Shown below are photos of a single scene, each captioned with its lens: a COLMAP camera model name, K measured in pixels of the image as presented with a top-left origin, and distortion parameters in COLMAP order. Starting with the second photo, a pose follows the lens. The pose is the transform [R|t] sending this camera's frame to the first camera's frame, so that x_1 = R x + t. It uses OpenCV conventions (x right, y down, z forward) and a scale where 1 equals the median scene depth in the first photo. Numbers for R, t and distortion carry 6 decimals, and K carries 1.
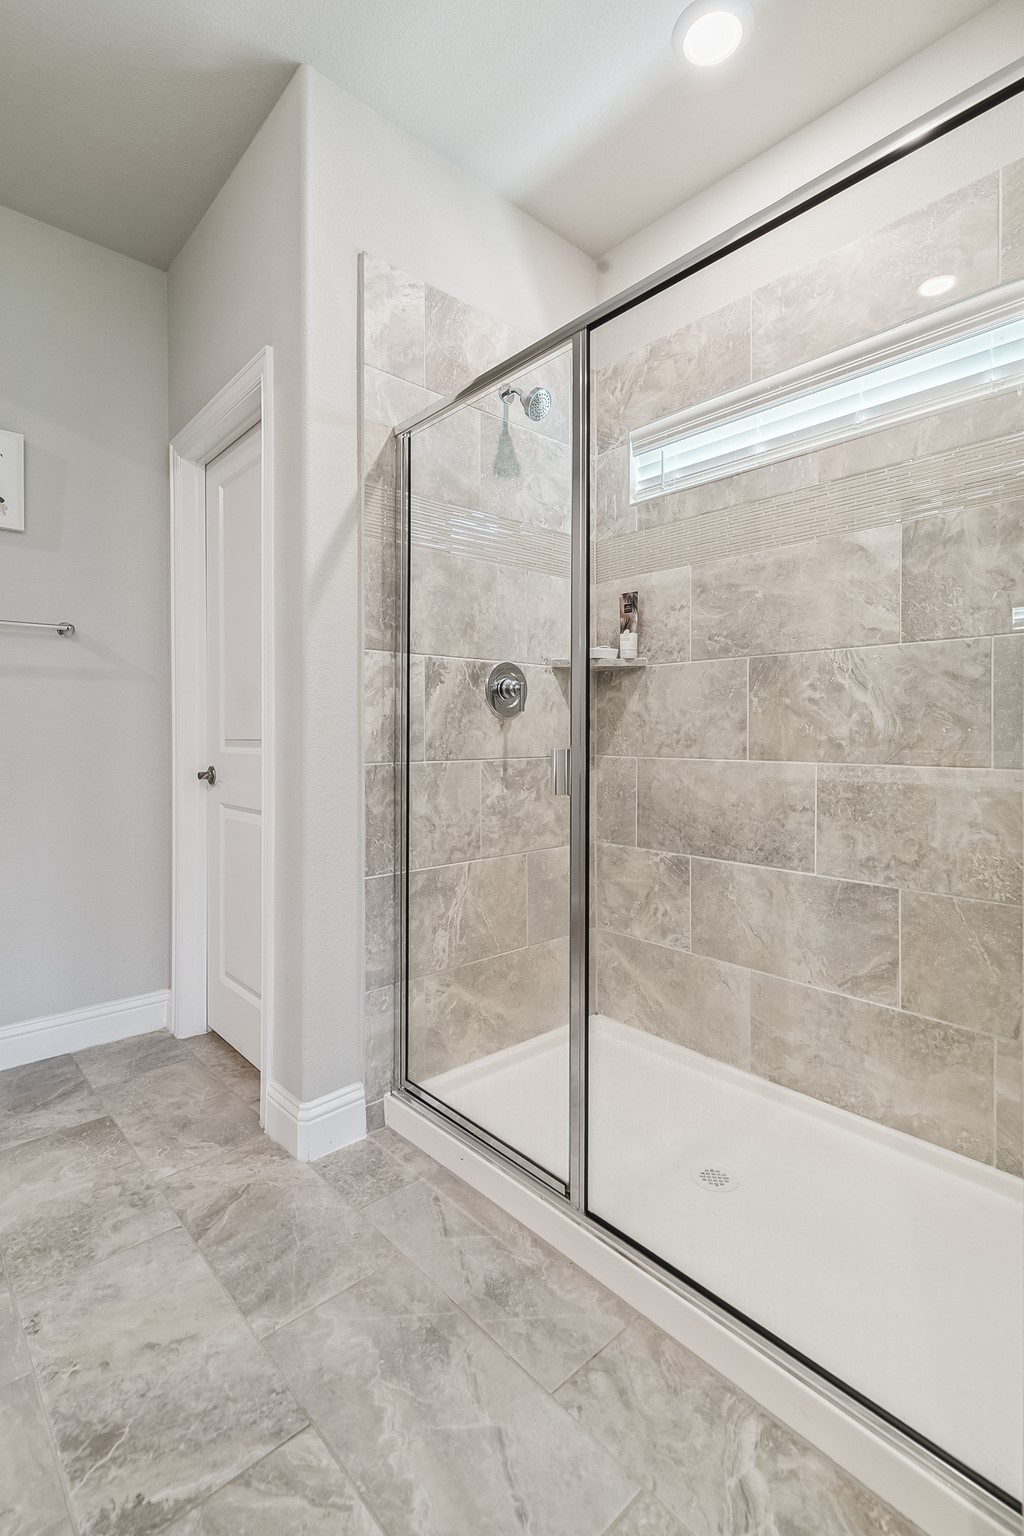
lens RADIAL K [[708.9, 0, 497.4], [0, 708.9, 731.8], [0, 0, 1]] dist [0.009634, -0.001859]
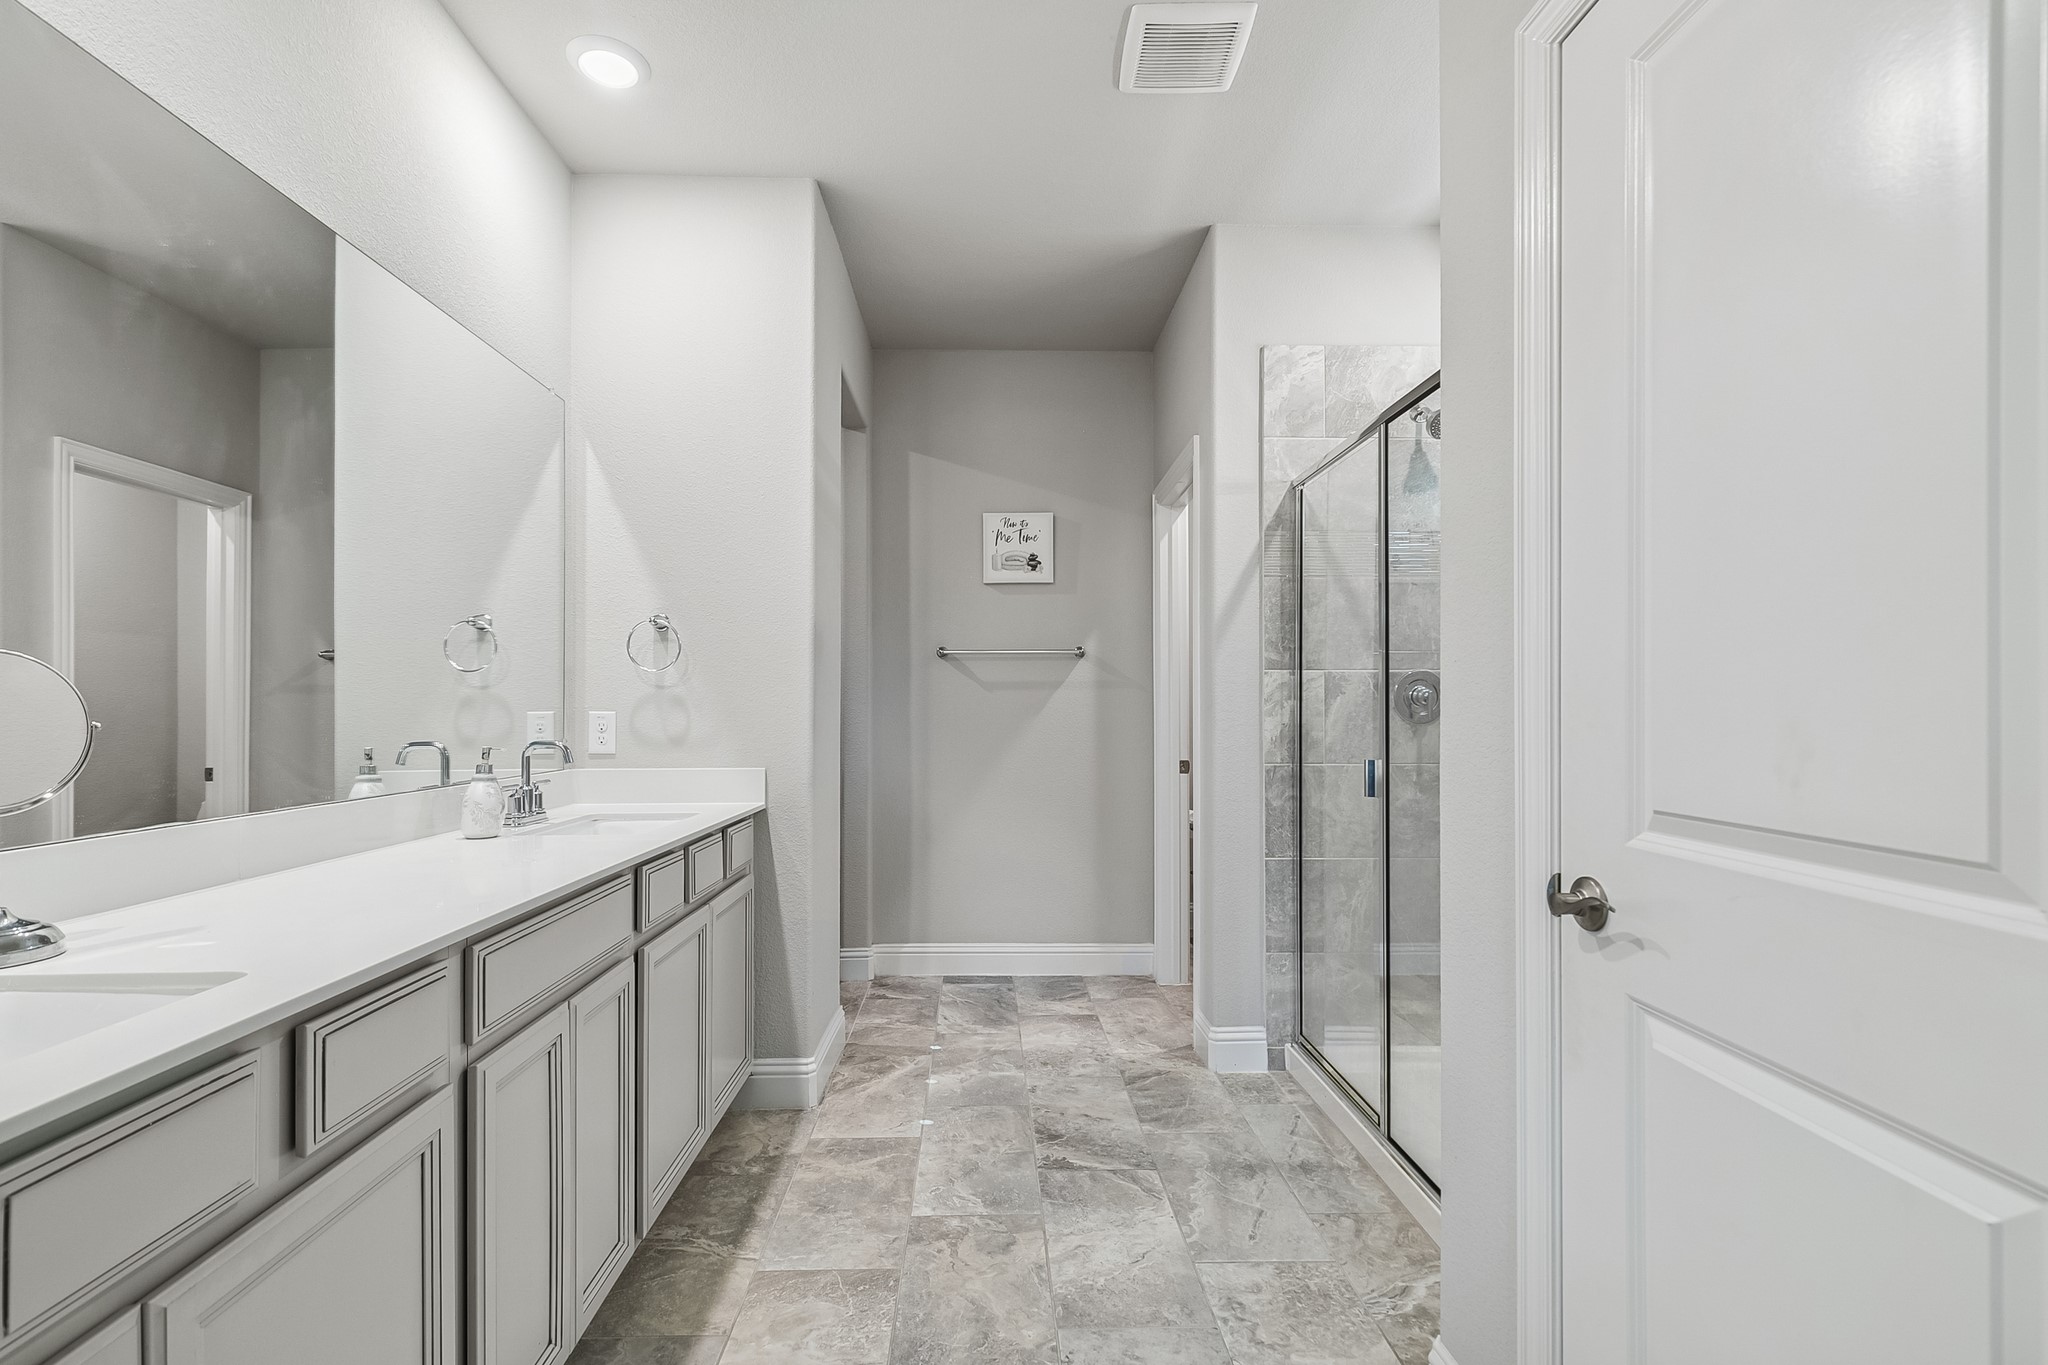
lens RADIAL K [[921.9, 0, 998.5], [0, 921.9, 696.5], [0, 0, 1]] dist [0.005077, -0.001529]
pose [[0.758321, -0.007155, -0.651842, 0.495189], [-0.001397, 0.999920, -0.012601, -0.049876], [0.651879, 0.010467, 0.758251, -0.494386]]
